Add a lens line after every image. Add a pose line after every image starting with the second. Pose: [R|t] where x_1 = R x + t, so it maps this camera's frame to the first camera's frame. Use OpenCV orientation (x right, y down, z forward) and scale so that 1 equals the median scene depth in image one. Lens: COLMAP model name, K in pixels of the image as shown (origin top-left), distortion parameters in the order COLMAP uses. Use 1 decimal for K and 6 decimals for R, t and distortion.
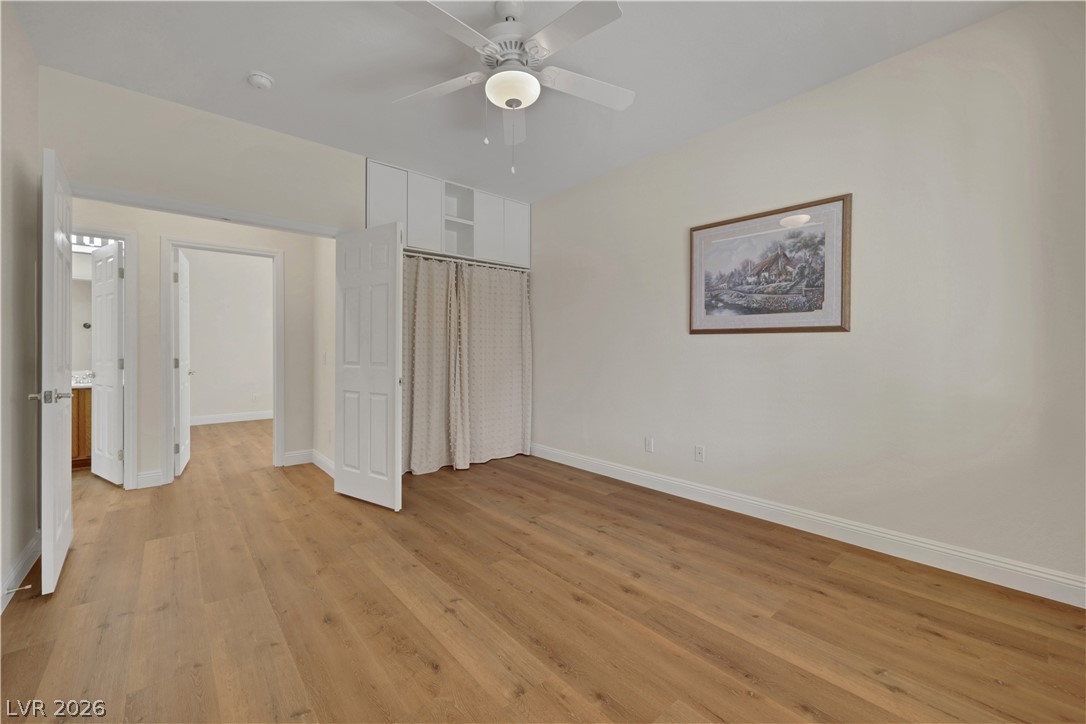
lens RADIAL K [[439.0, 0, 542.9], [0, 439.0, 365.3], [0, 0, 1]] dist [-0.000056, 0.000032]
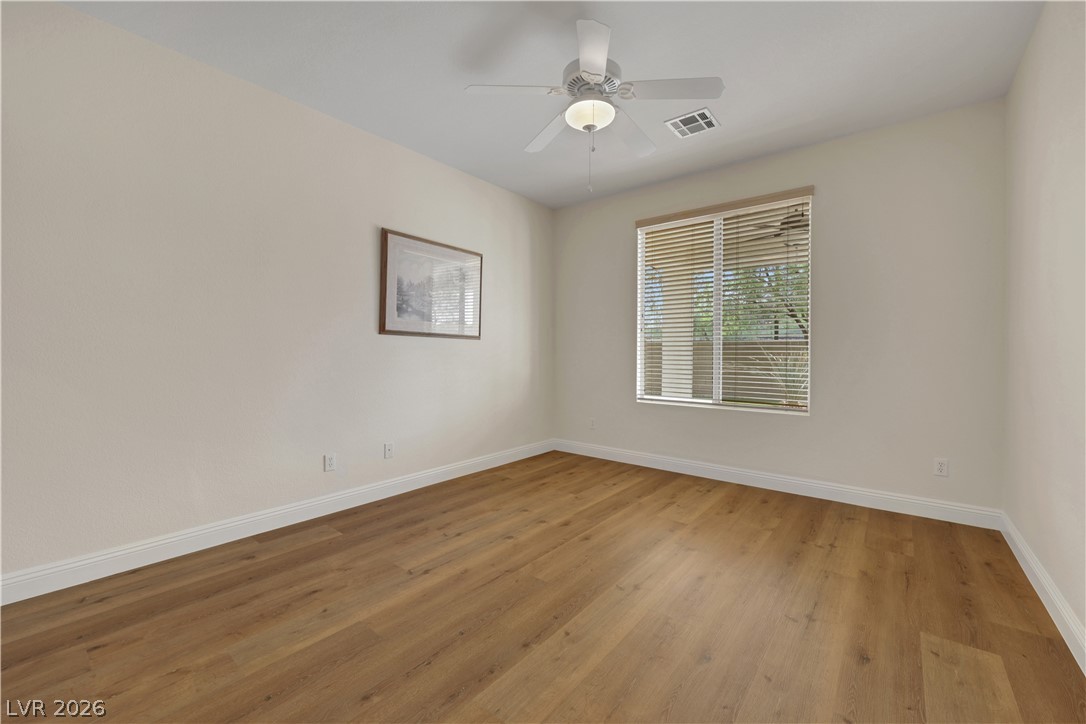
lens RADIAL K [[439.0, 0, 542.9], [0, 439.0, 365.3], [0, 0, 1]] dist [-0.000056, 0.000032]
pose [[-0.179982, -0.027911, 0.983274, -0.921908], [0.027097, 0.999077, 0.033320, -0.028994], [-0.983297, 0.032641, -0.179060, 1.053908]]
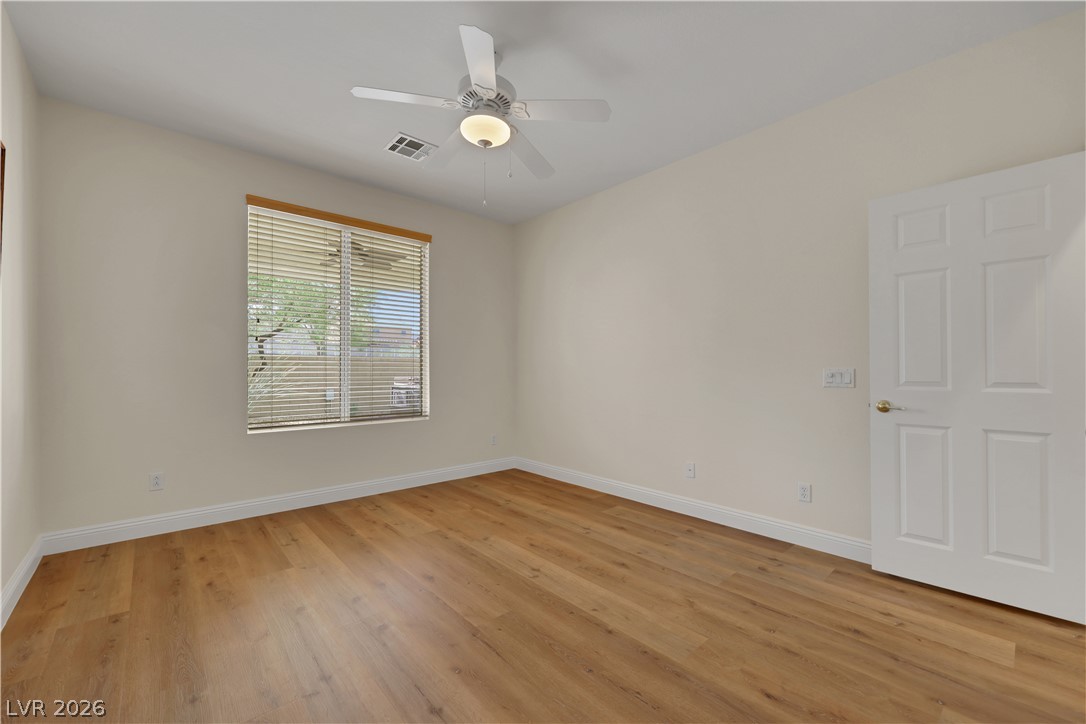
lens RADIAL K [[443.0, 0, 541.7], [0, 443.0, 376.5], [0, 0, 1]] dist [-0.000962, 0.000069]
pose [[-0.999816, 0.001840, -0.019077, -0.153351], [0.000899, 0.998788, 0.049218, -0.052170], [0.019144, 0.049192, -0.998606, 1.692713]]
